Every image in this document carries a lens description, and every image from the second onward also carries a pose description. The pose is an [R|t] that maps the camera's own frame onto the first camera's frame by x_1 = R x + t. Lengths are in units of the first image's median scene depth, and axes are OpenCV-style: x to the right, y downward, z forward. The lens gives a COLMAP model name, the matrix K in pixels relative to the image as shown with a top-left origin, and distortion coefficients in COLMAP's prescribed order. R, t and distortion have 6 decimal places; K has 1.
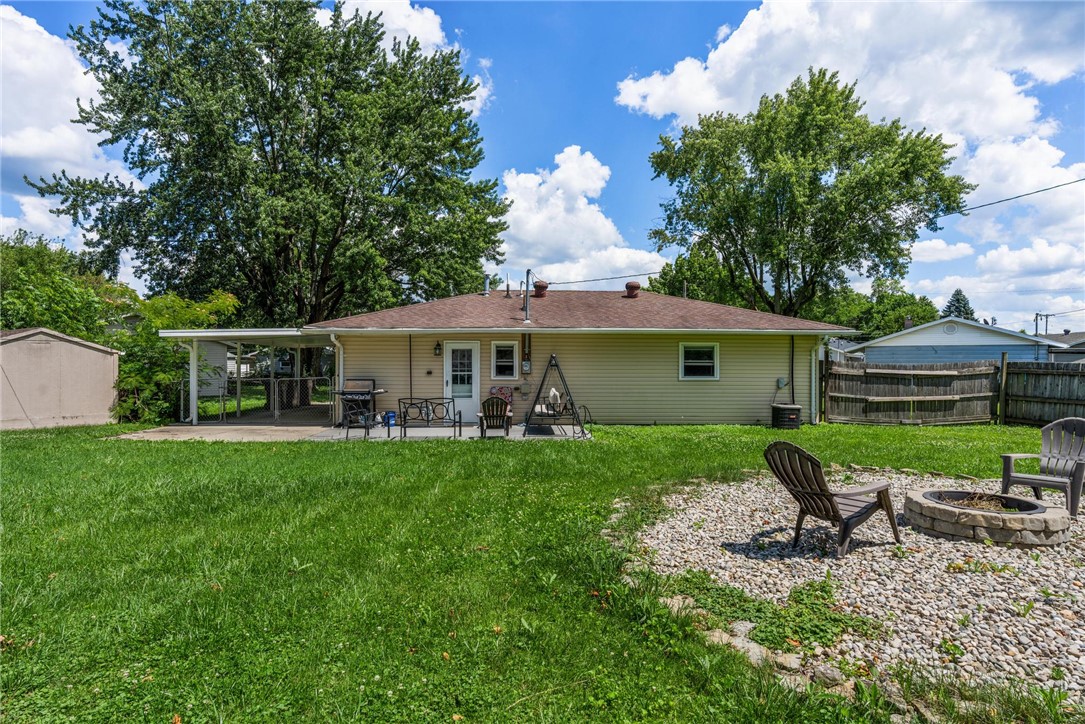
lens RADIAL K [[583.1, 0, 542.5], [0, 583.1, 362.0], [0, 0, 1]] dist [0.035854, 0.000811]
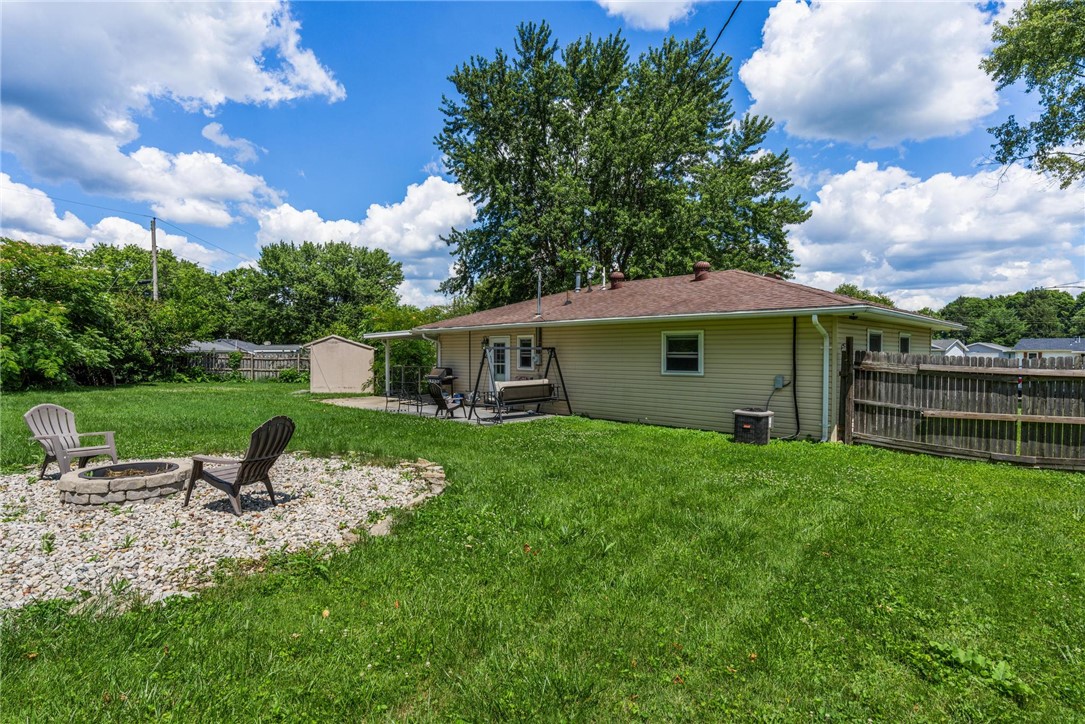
lens RADIAL K [[583.1, 0, 542.5], [0, 583.1, 362.0], [0, 0, 1]] dist [0.035854, 0.000811]
pose [[0.671425, 0.008488, -0.741024, 0.757956], [-0.000340, 0.999938, 0.011146, 0.002513], [0.741072, -0.007232, 0.671386, 0.283483]]
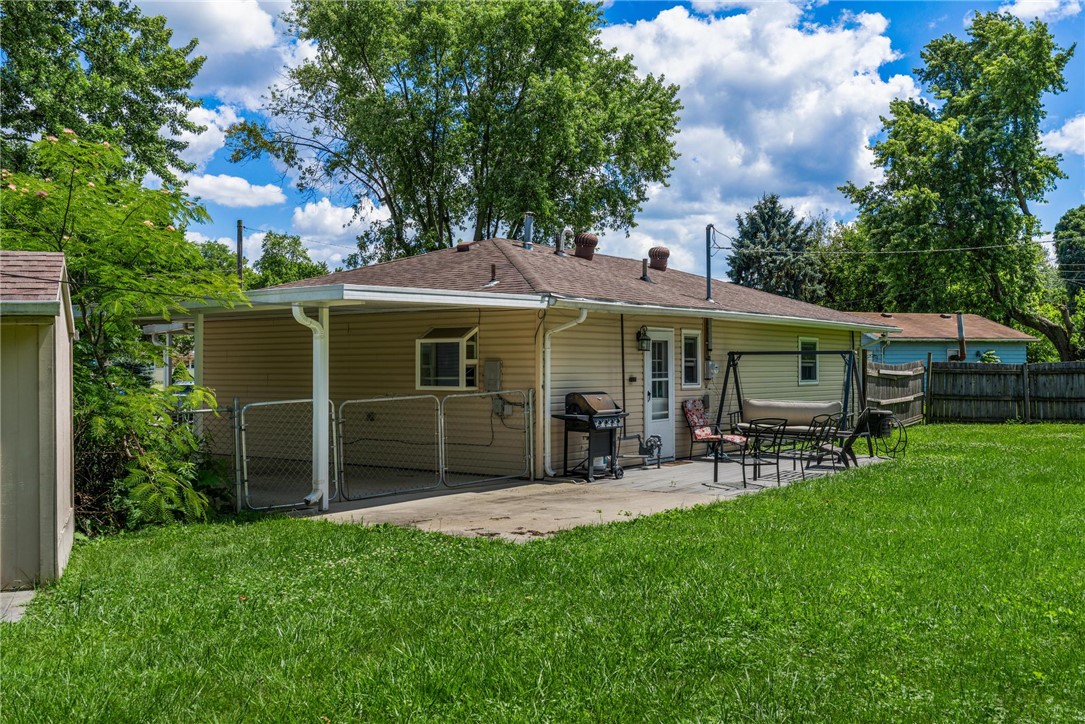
lens RADIAL K [[1087.3, 0, 542.5], [0, 1087.3, 362.0], [0, 0, 1]] dist [0.005010, 0.000663]
pose [[0.623898, 0.000421, 0.781506, -1.100565], [0.003181, 0.999990, -0.003078, 0.003726], [-0.781500, 0.004406, 0.623890, 0.366953]]
